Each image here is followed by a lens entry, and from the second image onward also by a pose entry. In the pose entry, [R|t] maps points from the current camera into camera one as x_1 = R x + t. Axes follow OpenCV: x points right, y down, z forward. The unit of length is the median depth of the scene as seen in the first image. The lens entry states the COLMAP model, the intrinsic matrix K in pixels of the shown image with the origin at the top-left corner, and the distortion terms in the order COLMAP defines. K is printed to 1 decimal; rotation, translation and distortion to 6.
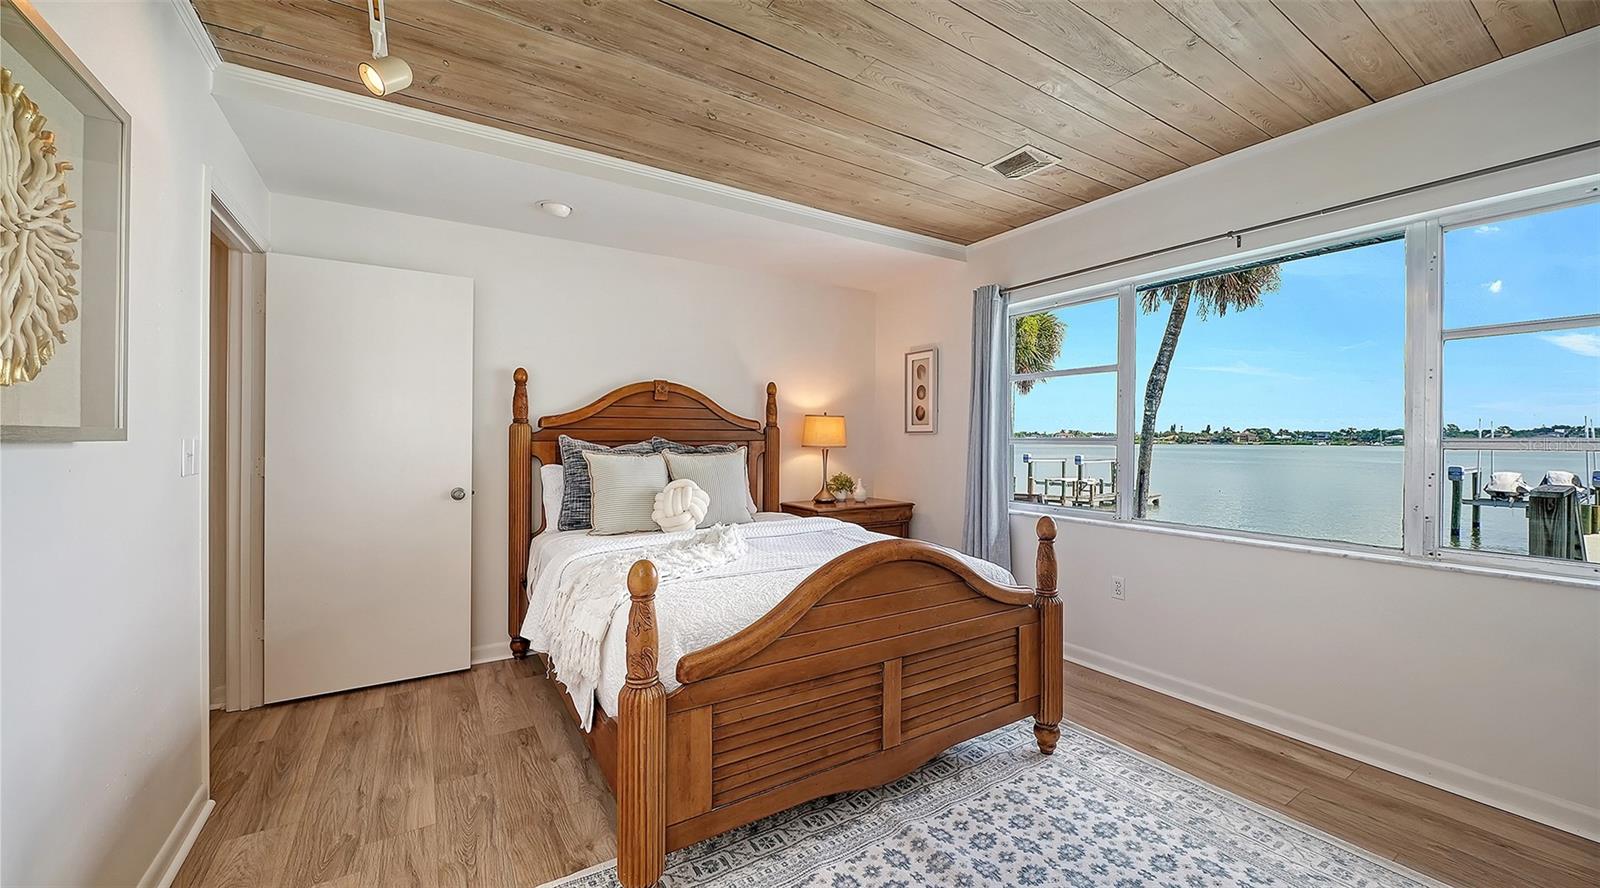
lens RADIAL K [[601.8, 0, 802.2], [0, 601.8, 439.4], [0, 0, 1]] dist [-0.000861, -0.000161]
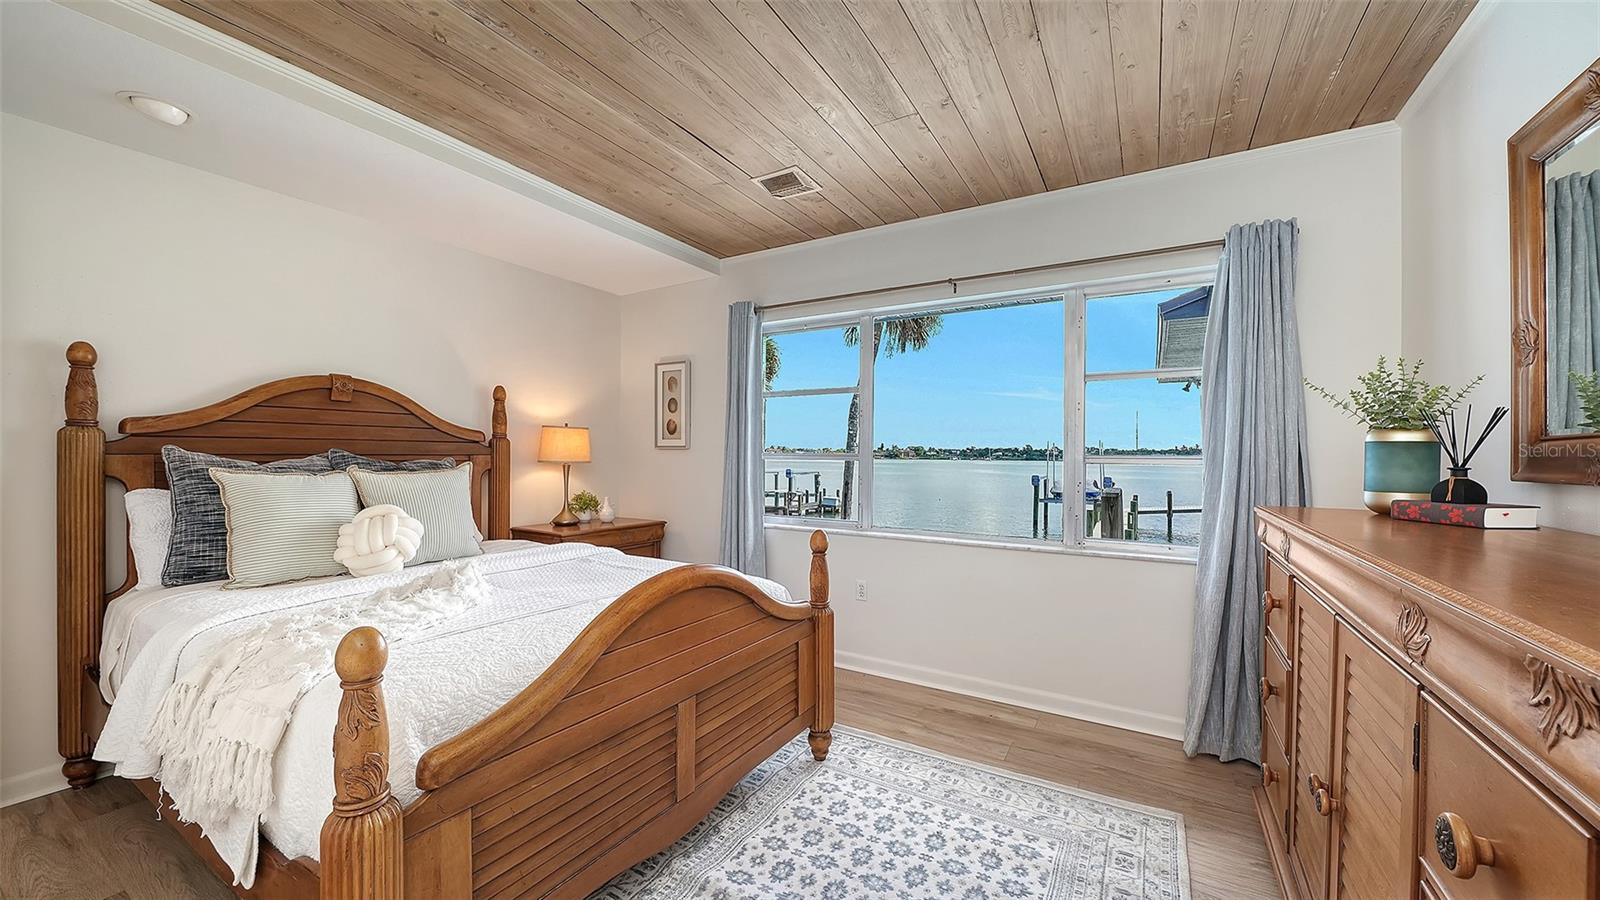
lens RADIAL K [[593.4, 0, 799.5], [0, 593.4, 459.0], [0, 0, 1]] dist [-0.003562, -0.000445]
pose [[0.894691, 0.001104, 0.446684, -0.062376], [-0.004970, 0.999960, 0.007483, -0.000694], [-0.446658, -0.008915, 0.894661, 0.087626]]
